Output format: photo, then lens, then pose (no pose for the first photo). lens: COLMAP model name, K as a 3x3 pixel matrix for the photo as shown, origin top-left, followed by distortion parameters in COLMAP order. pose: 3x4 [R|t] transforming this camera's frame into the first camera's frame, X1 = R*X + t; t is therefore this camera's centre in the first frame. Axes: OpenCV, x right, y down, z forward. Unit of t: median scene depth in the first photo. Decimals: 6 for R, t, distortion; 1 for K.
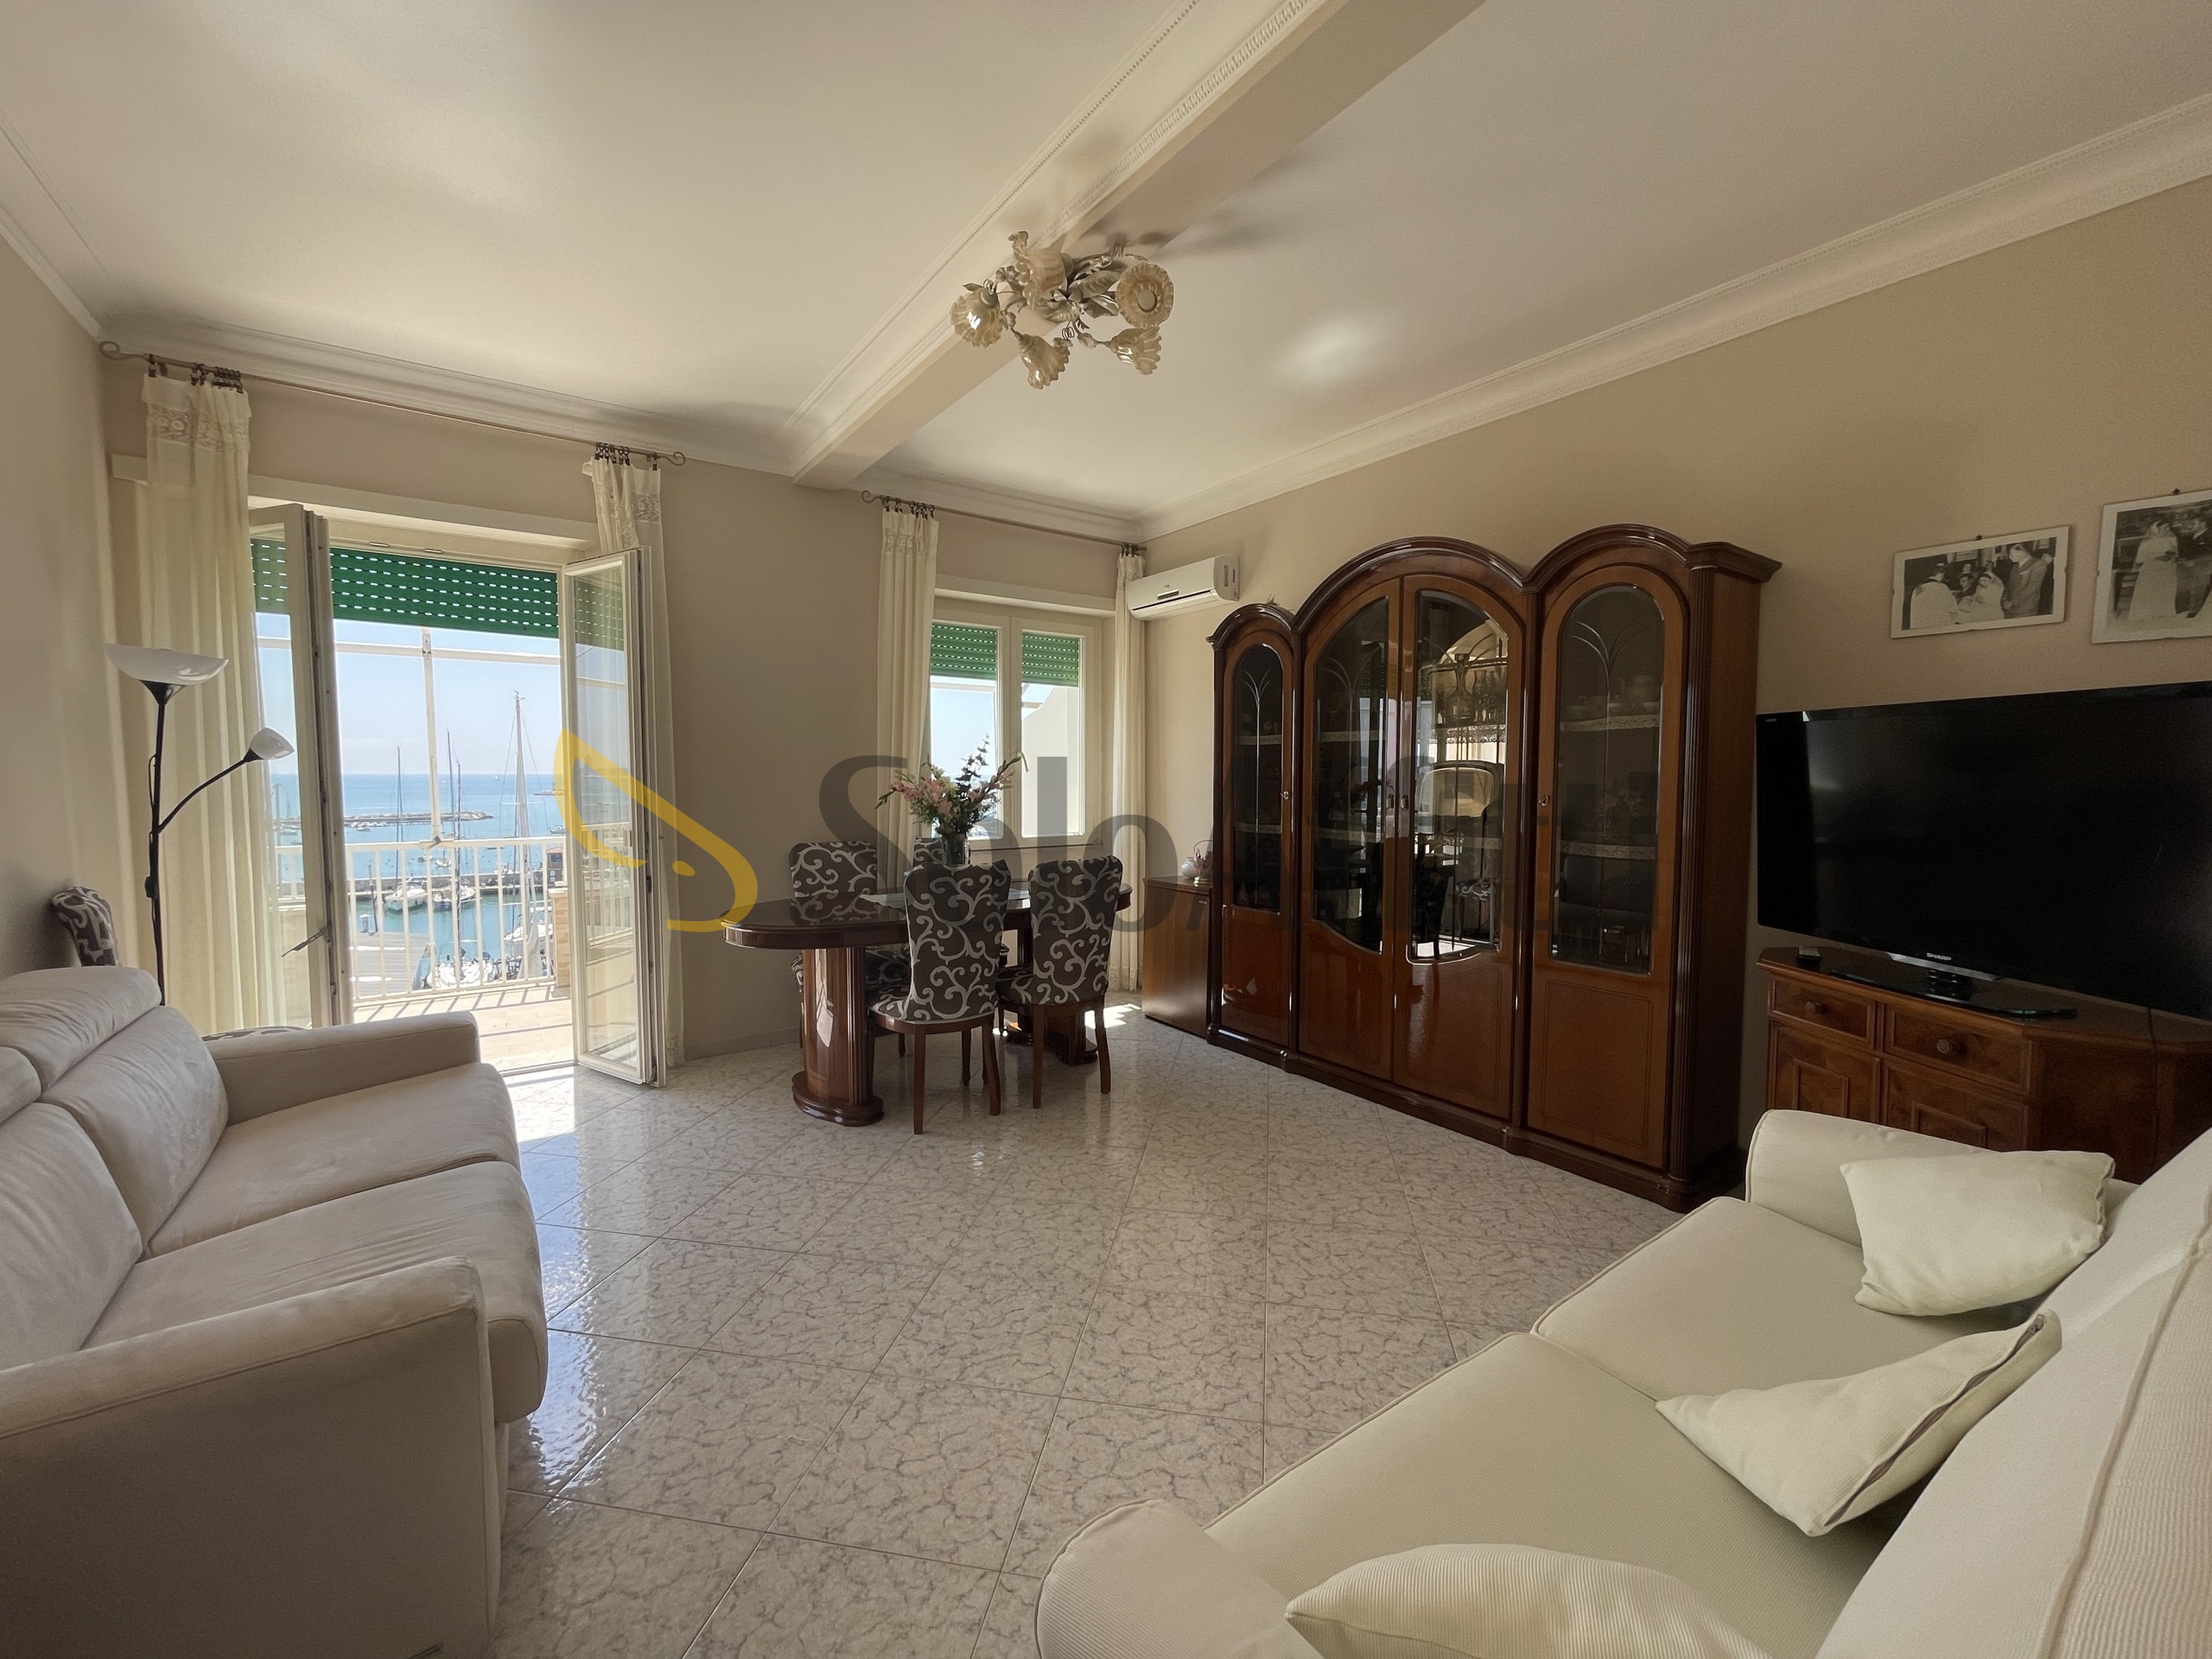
lens RADIAL K [[890.3, 0, 1104.0], [0, 890.3, 828.1], [0, 0, 1]] dist [0.004408, -0.003718]
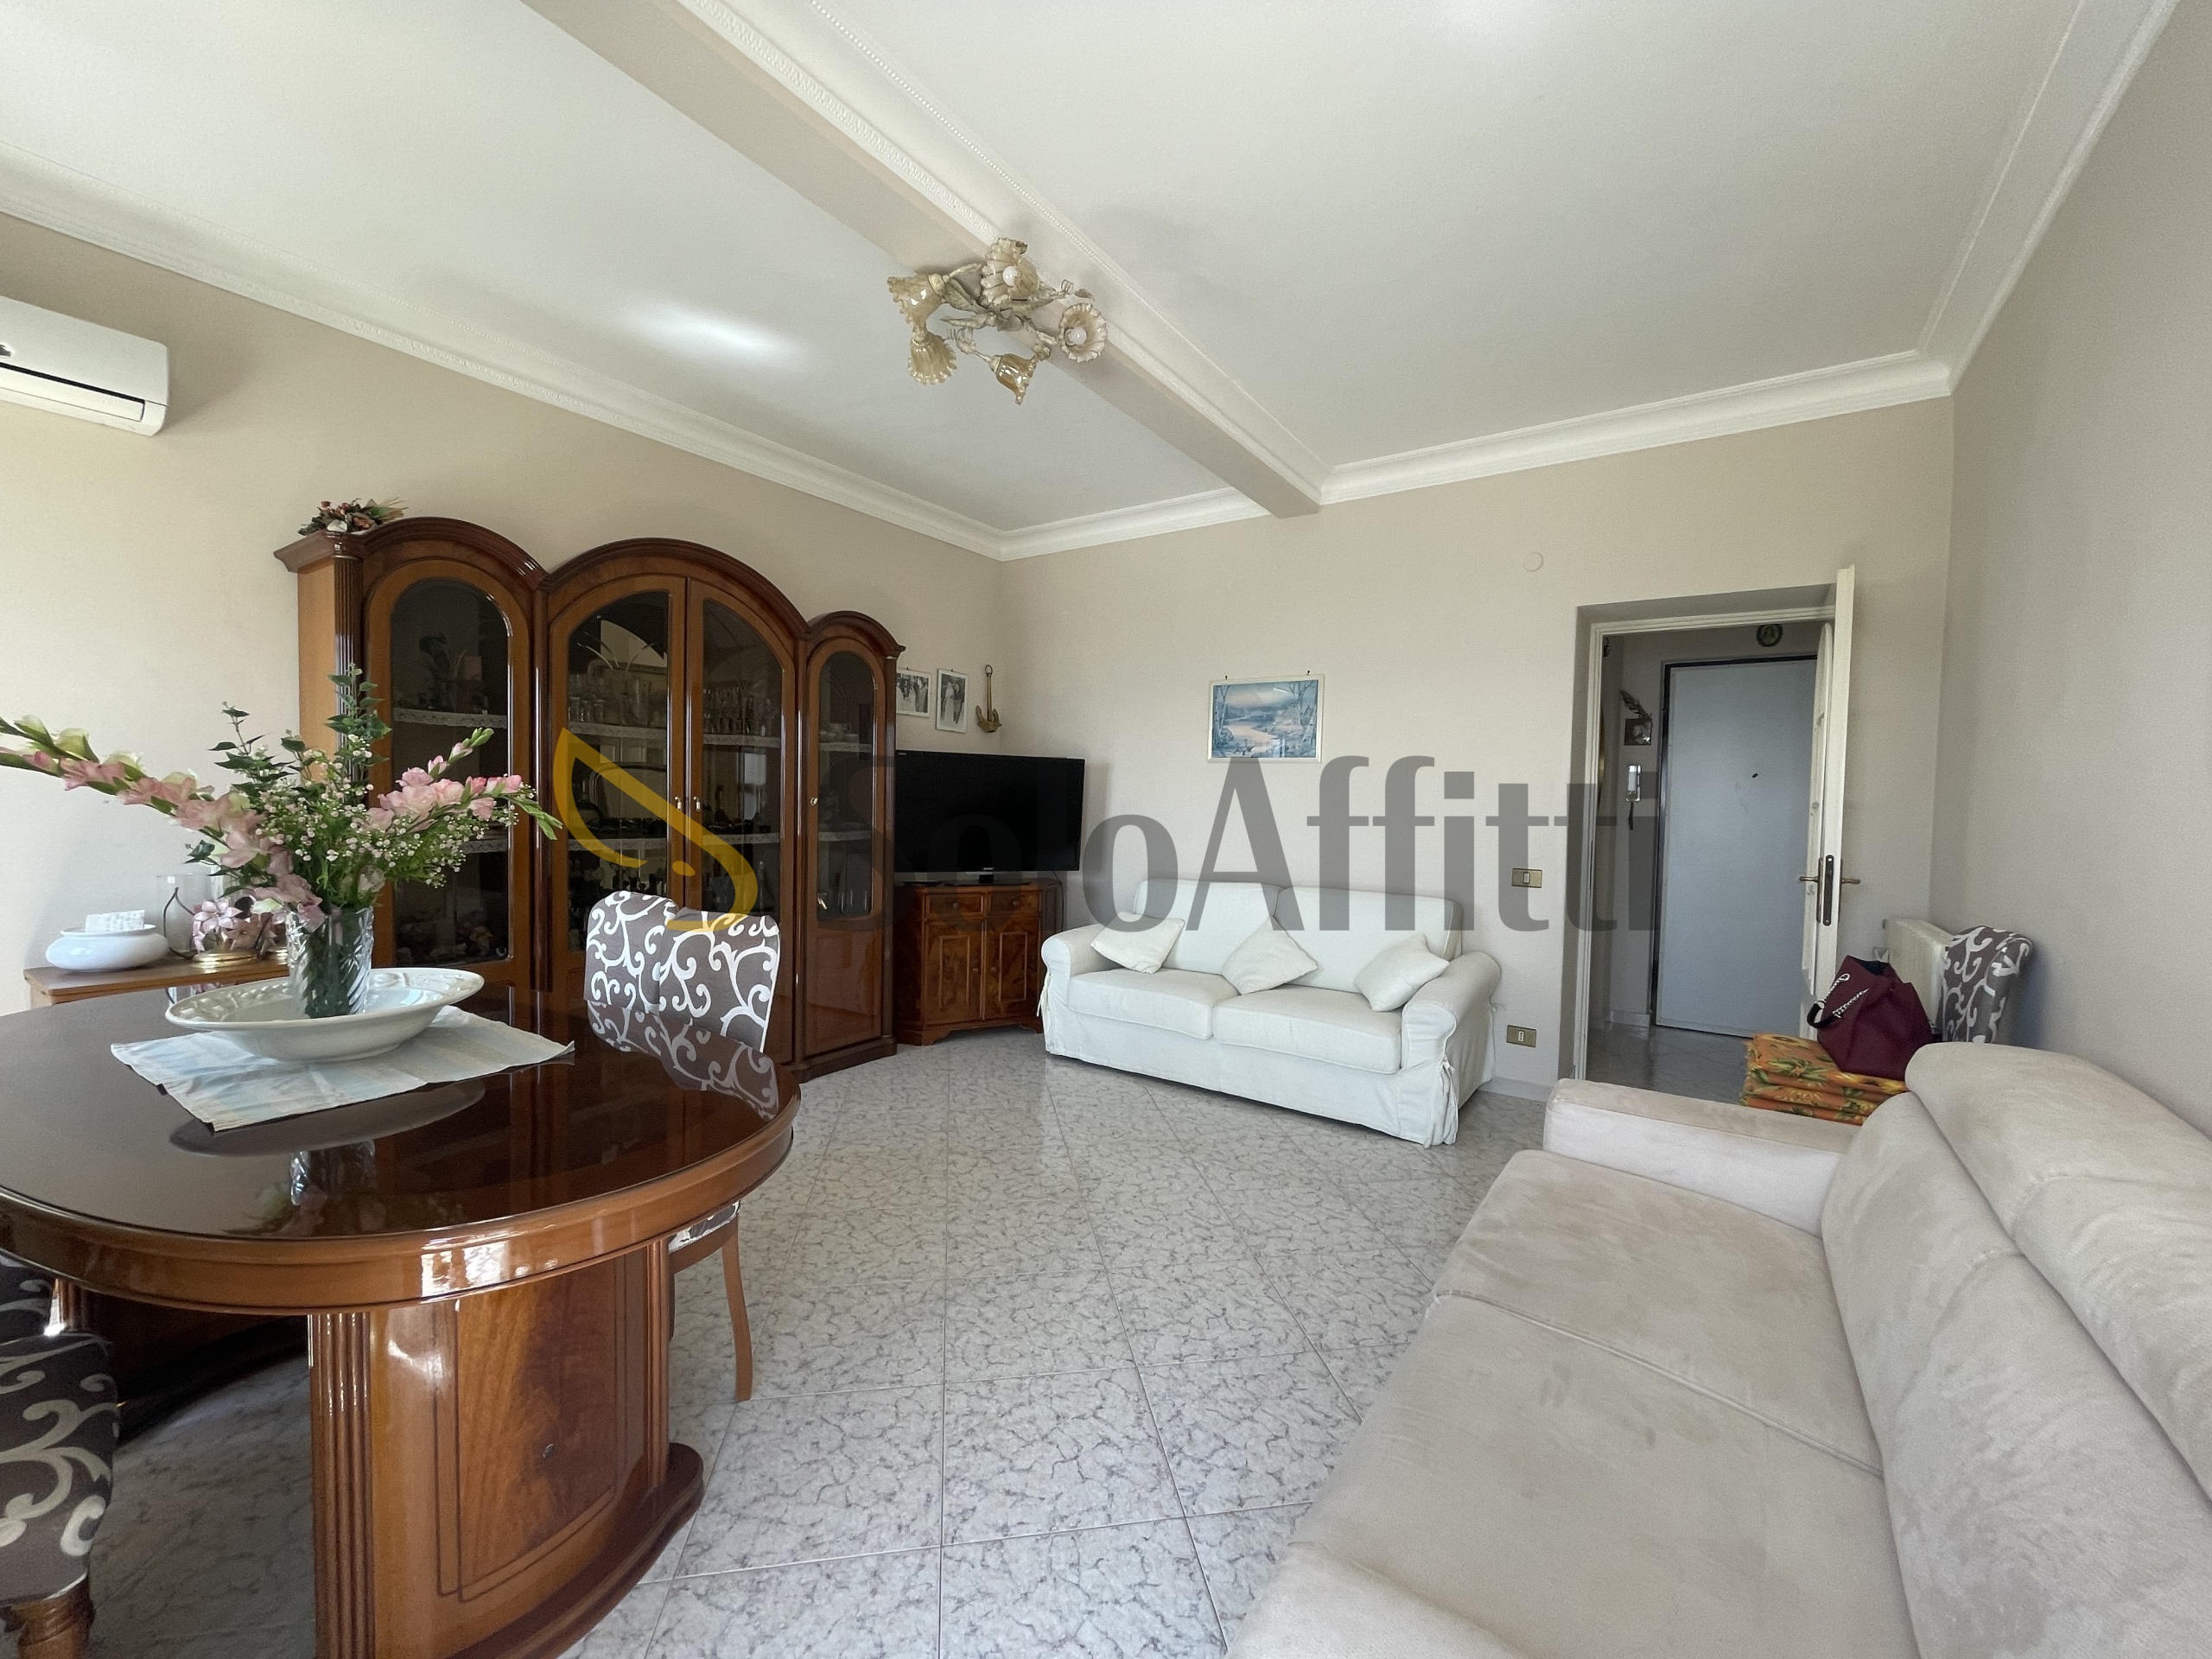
lens RADIAL K [[890.3, 0, 1104.0], [0, 890.3, 828.1], [0, 0, 1]] dist [0.004408, -0.003718]
pose [[-0.343745, -0.039176, 0.938245, -0.877930], [0.030899, 0.998117, 0.052996, -0.047228], [-0.938554, 0.047208, -0.341887, 1.044542]]
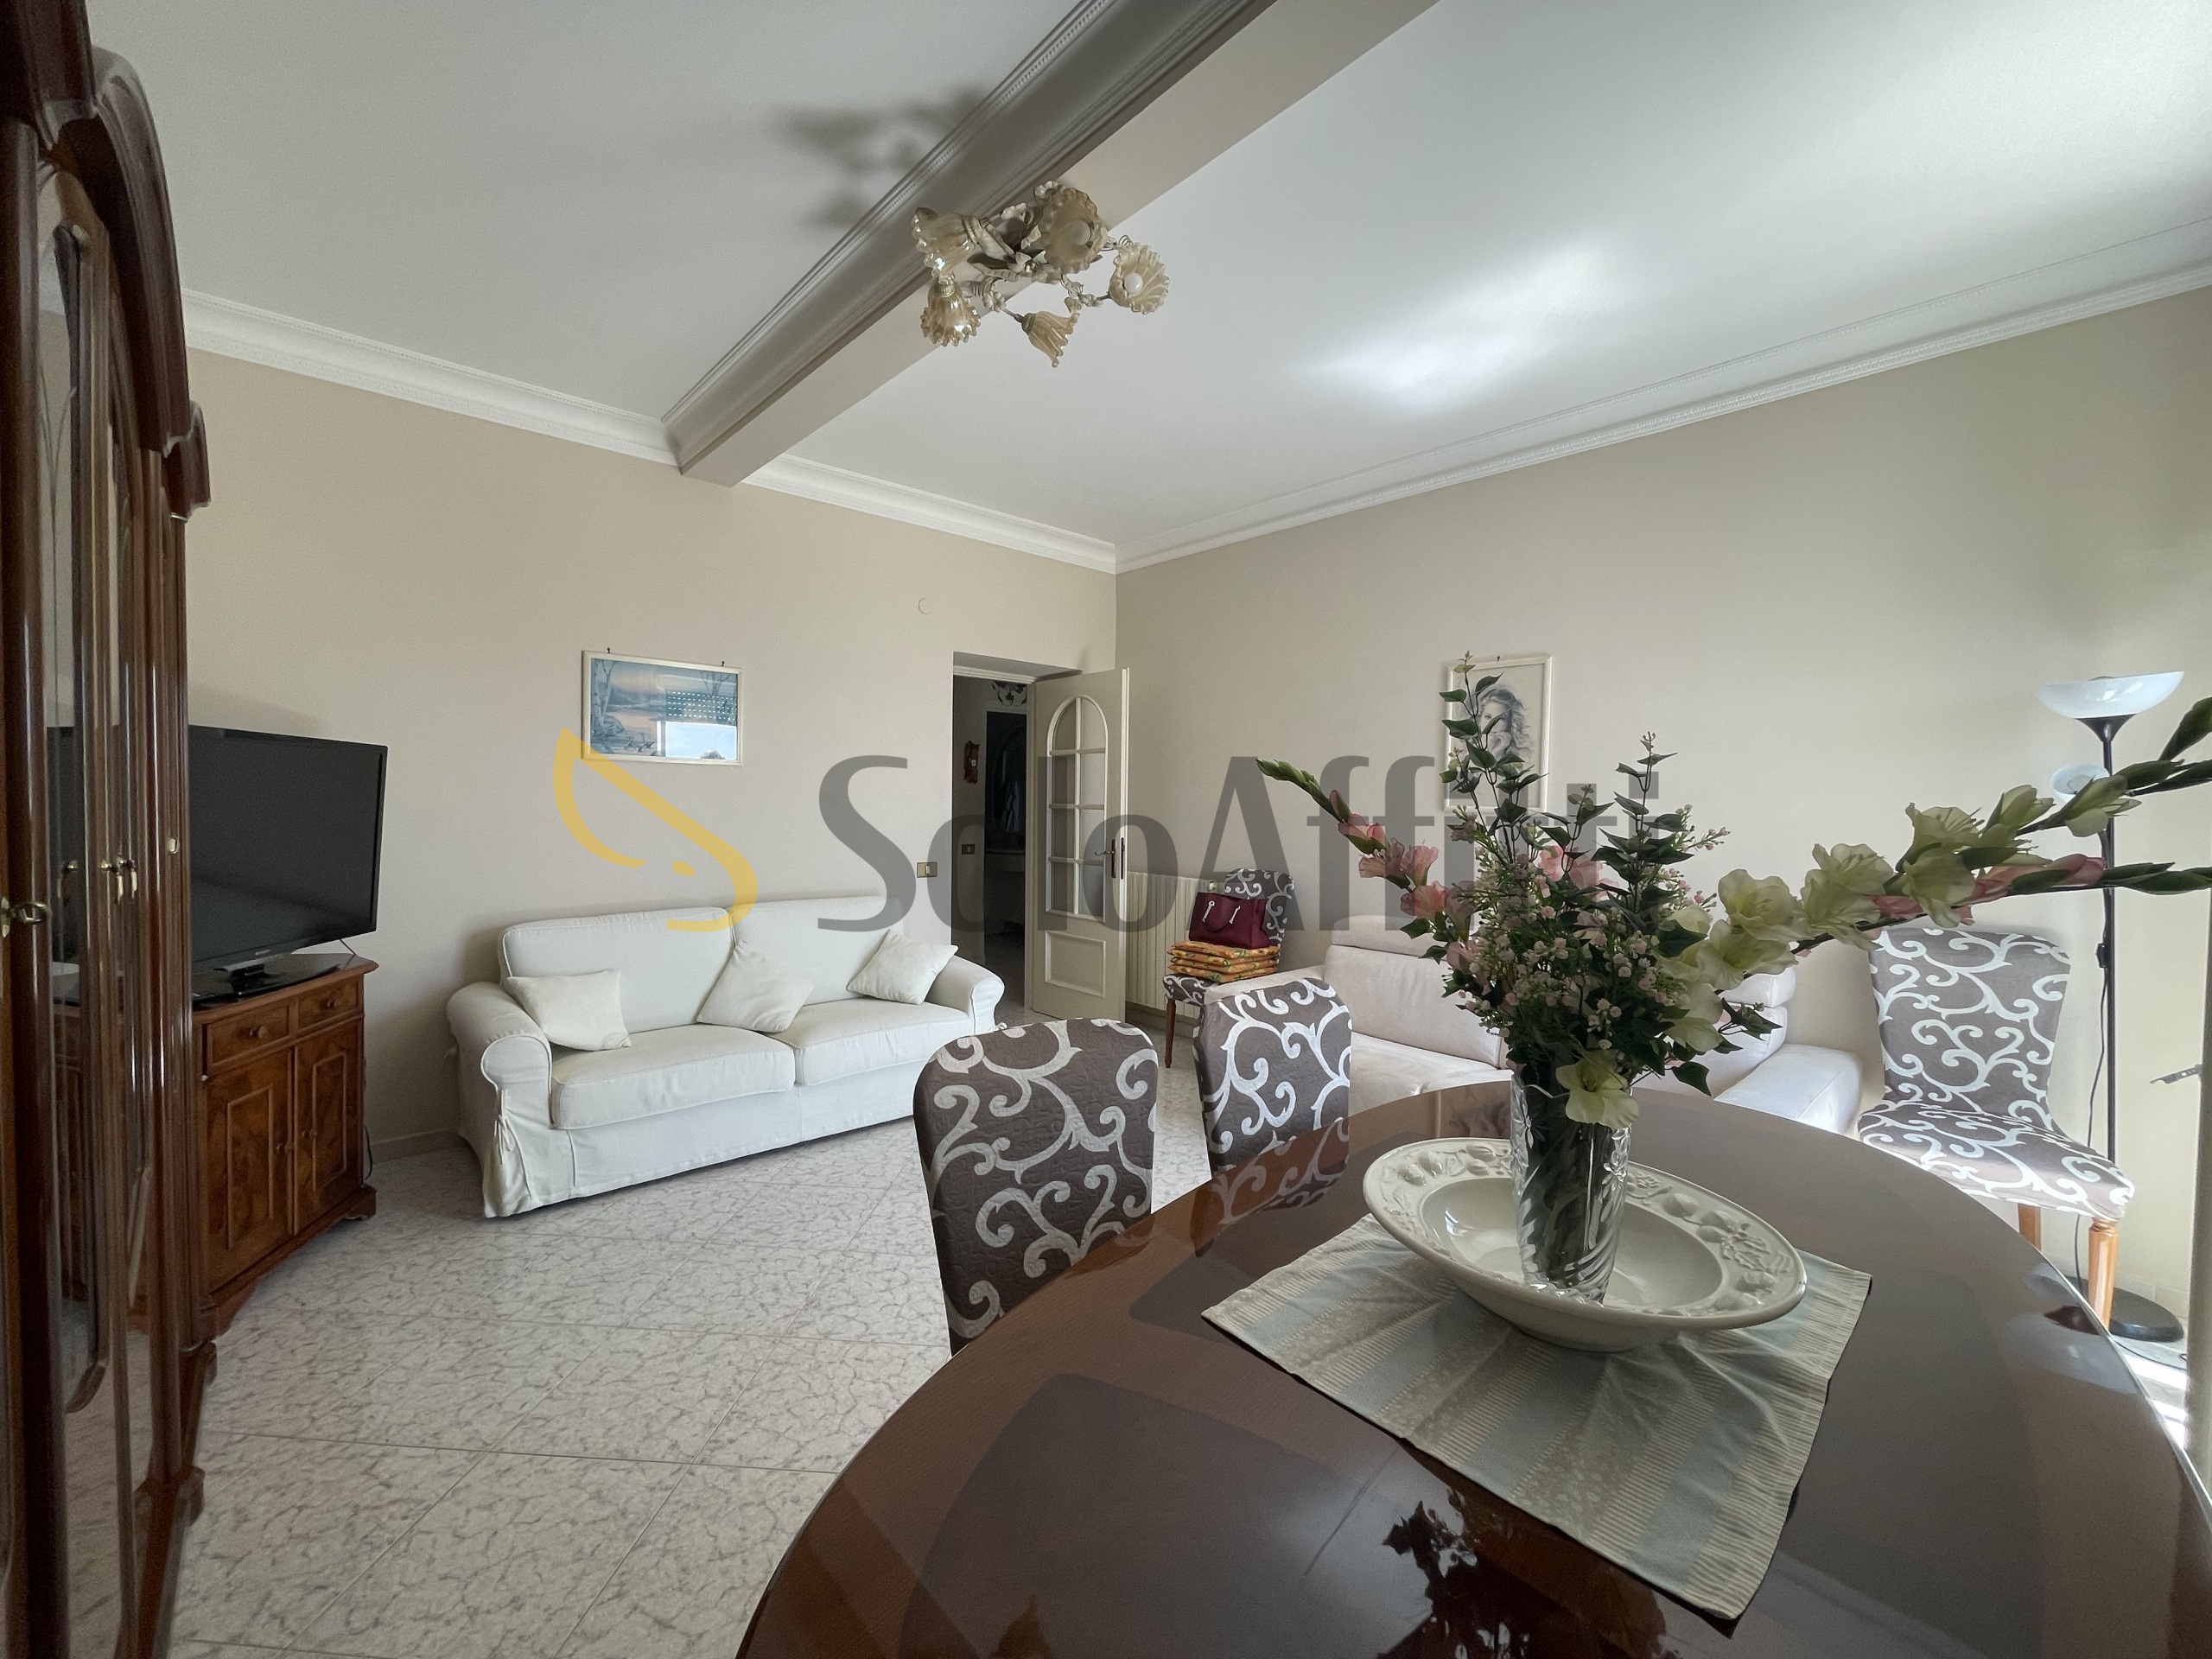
lens RADIAL K [[891.9, 0, 1103.9], [0, 891.9, 830.0], [0, 0, 1]] dist [-0.000833, -0.000482]
pose [[-0.992849, -0.010253, -0.118938, -0.010891], [-0.021134, 0.995664, 0.090590, -0.101803], [0.117494, 0.092456, -0.988760, 1.593127]]
